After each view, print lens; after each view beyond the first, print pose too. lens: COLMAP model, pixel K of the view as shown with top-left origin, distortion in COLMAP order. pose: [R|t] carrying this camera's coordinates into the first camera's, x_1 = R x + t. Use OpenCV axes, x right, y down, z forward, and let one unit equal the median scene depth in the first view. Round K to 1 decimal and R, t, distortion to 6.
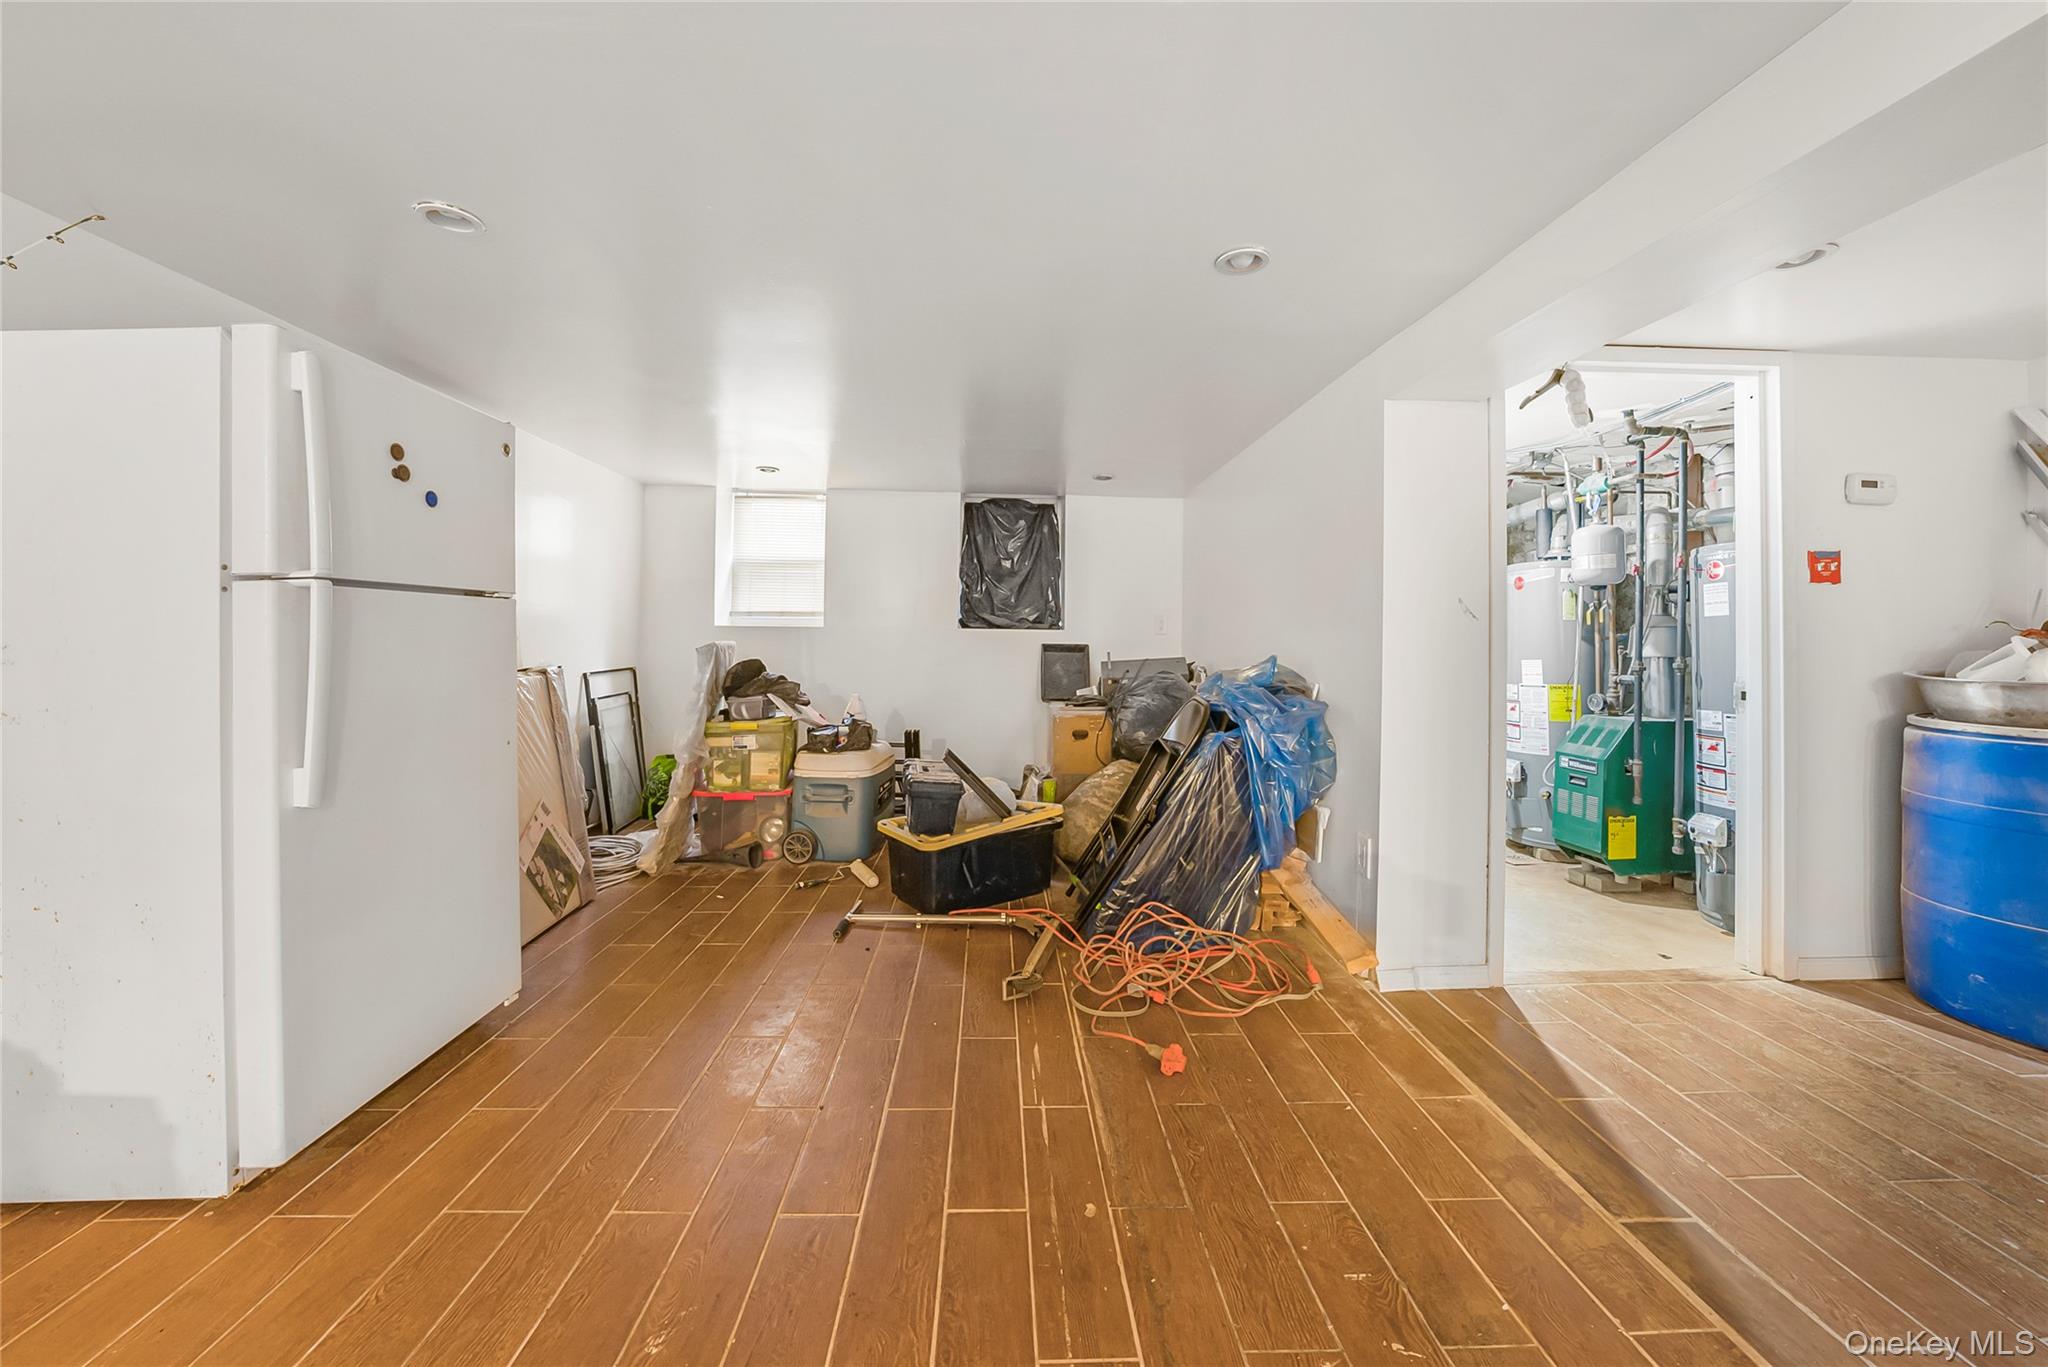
lens RADIAL K [[734.7, 0, 1023.3], [0, 734.7, 636.4], [0, 0, 1]] dist [0.000042, -0.000001]
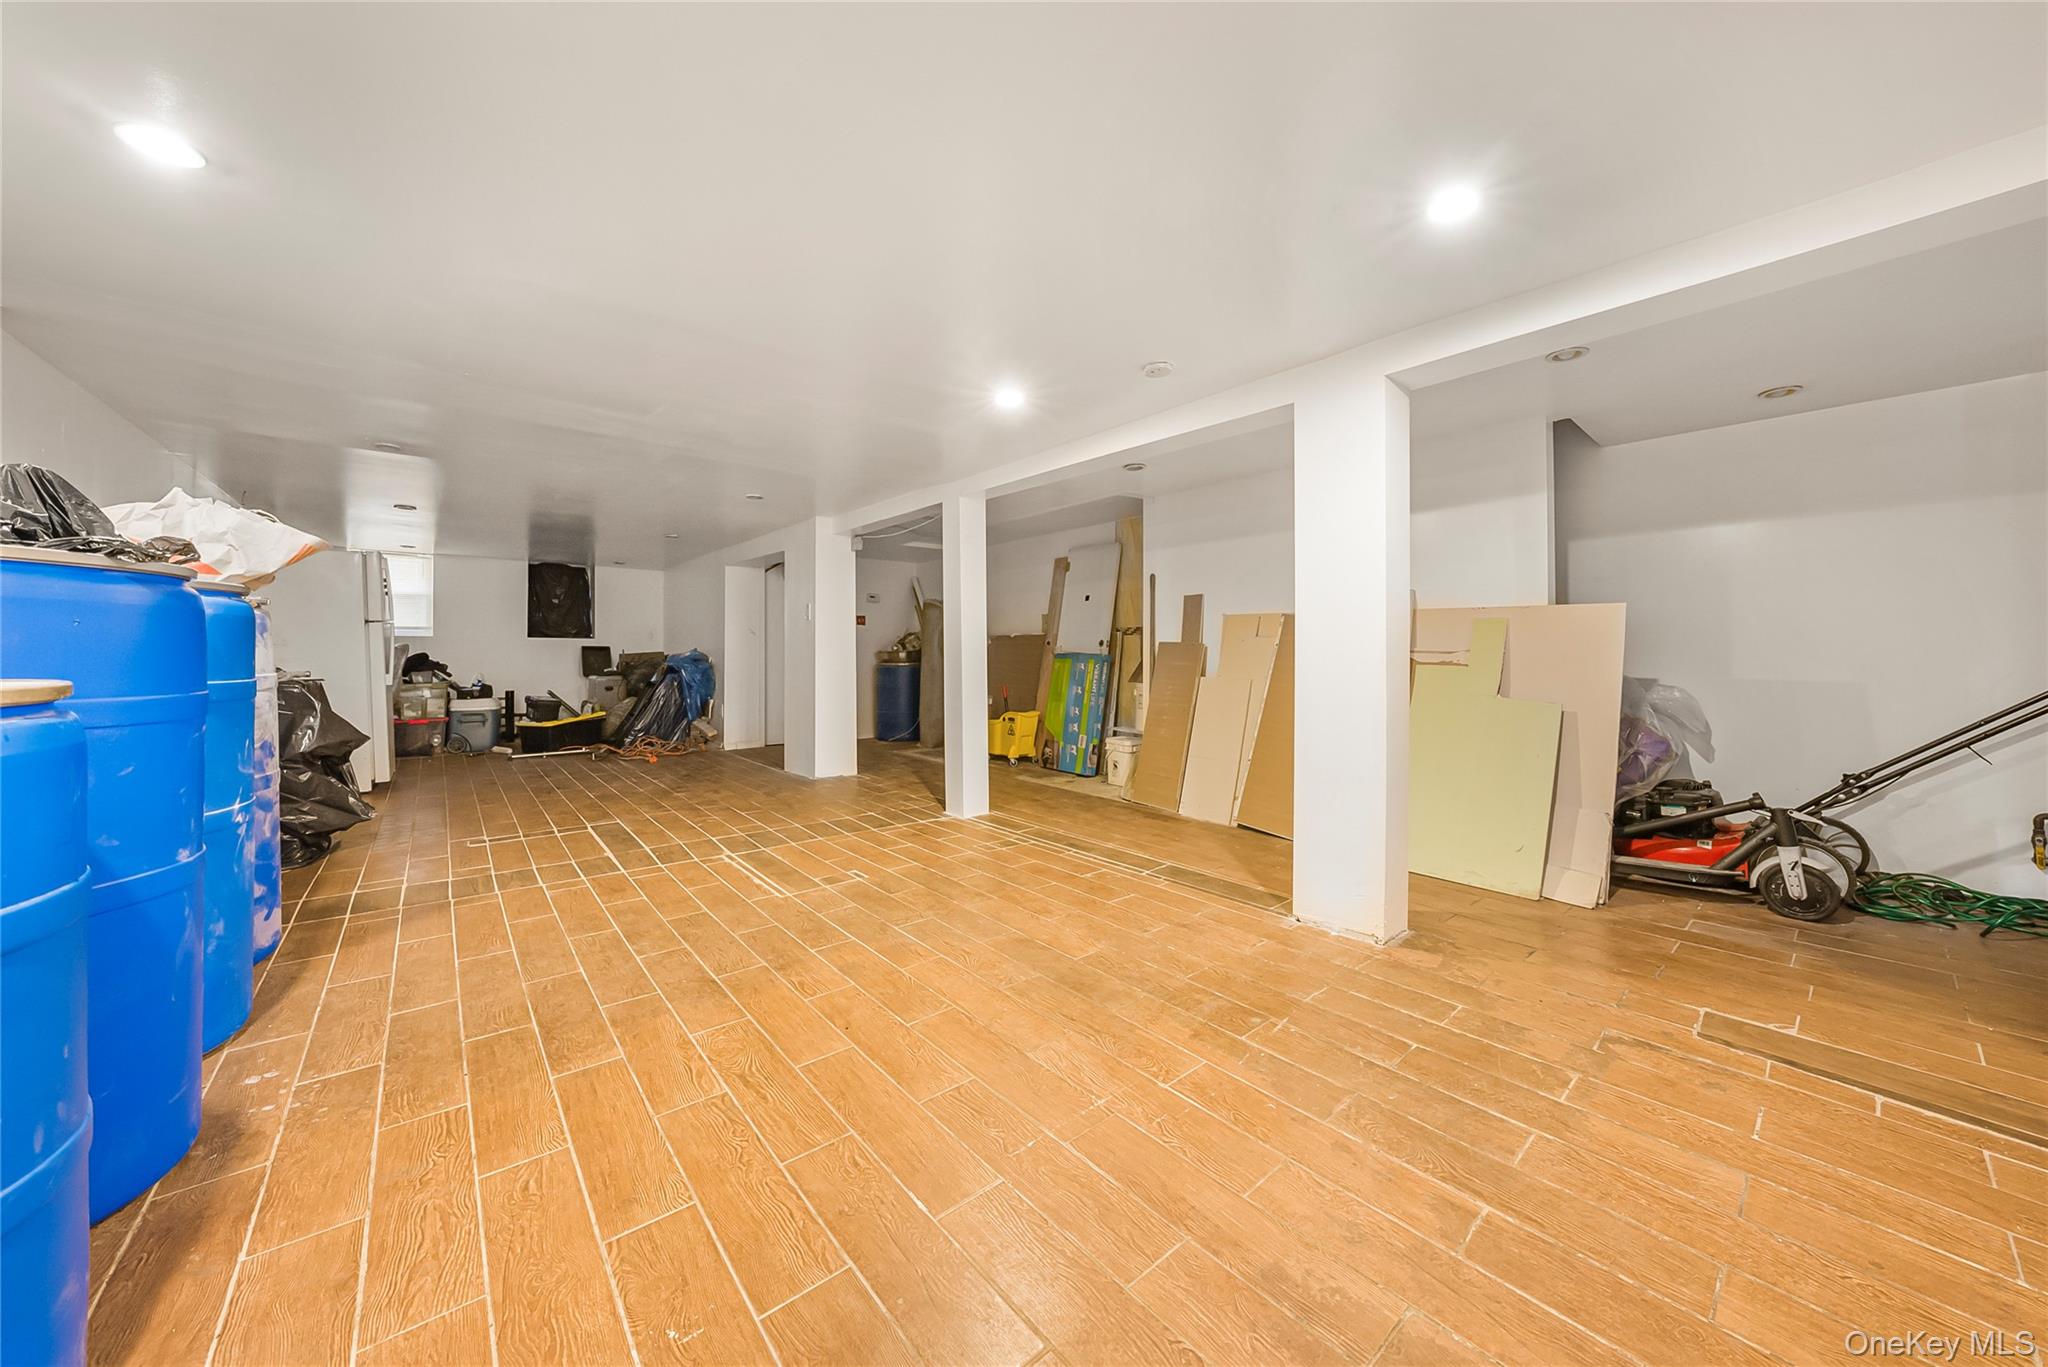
lens RADIAL K [[818.4, 0, 1025.4], [0, 818.4, 667.0], [0, 0, 1]] dist [0.000043, -0.000038]
pose [[0.829075, -0.018761, 0.558822, -0.253825], [0.009249, 0.999760, 0.019842, 0.040934], [-0.559060, -0.011282, 0.829050, -1.681519]]
